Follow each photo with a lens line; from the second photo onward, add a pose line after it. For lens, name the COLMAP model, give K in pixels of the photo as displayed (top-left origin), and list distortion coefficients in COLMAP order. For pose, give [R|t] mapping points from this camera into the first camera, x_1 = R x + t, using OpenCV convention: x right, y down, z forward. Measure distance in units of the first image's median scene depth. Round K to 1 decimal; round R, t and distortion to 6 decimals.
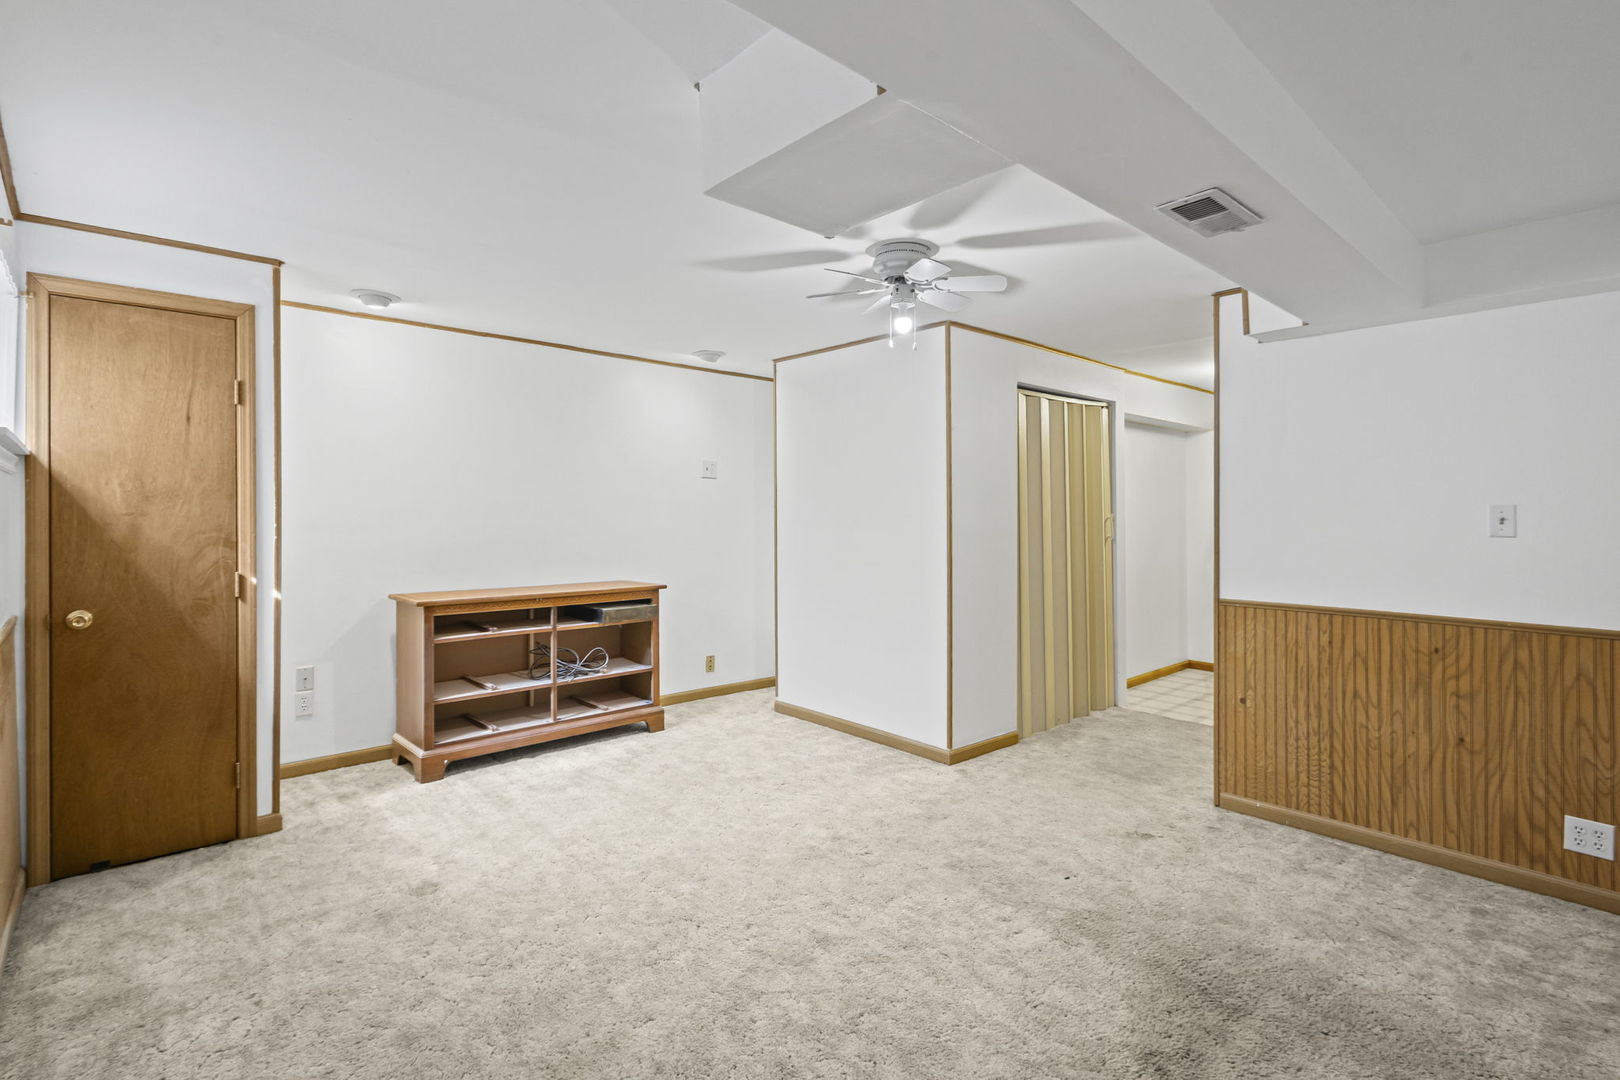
lens RADIAL K [[752.5, 0, 808.4], [0, 752.5, 513.6], [0, 0, 1]] dist [0.002124, -0.000744]
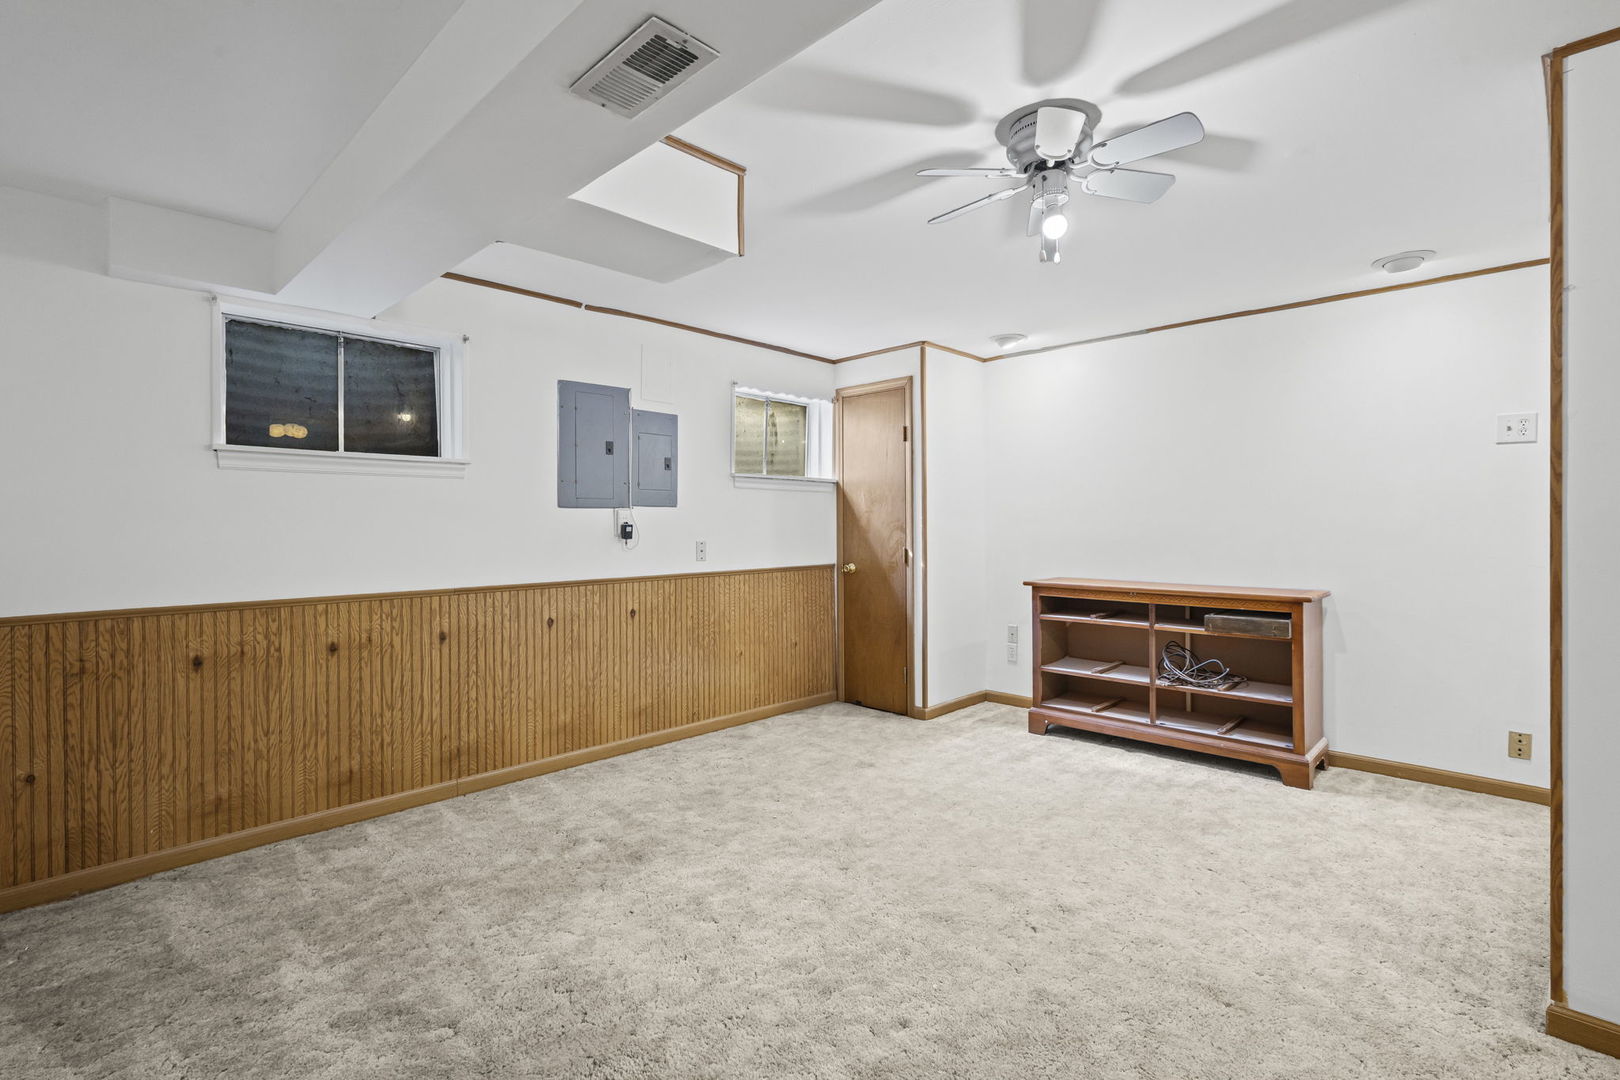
lens RADIAL K [[757.3, 0, 810.0], [0, 757.3, 540.0], [0, 0, 1]] dist [0.003444, -0.000146]
pose [[0.061614, 0.017796, -0.997941, 0.666435], [0.006394, 0.999813, 0.018224, 0.025558], [0.998080, -0.007504, 0.061489, 0.572727]]
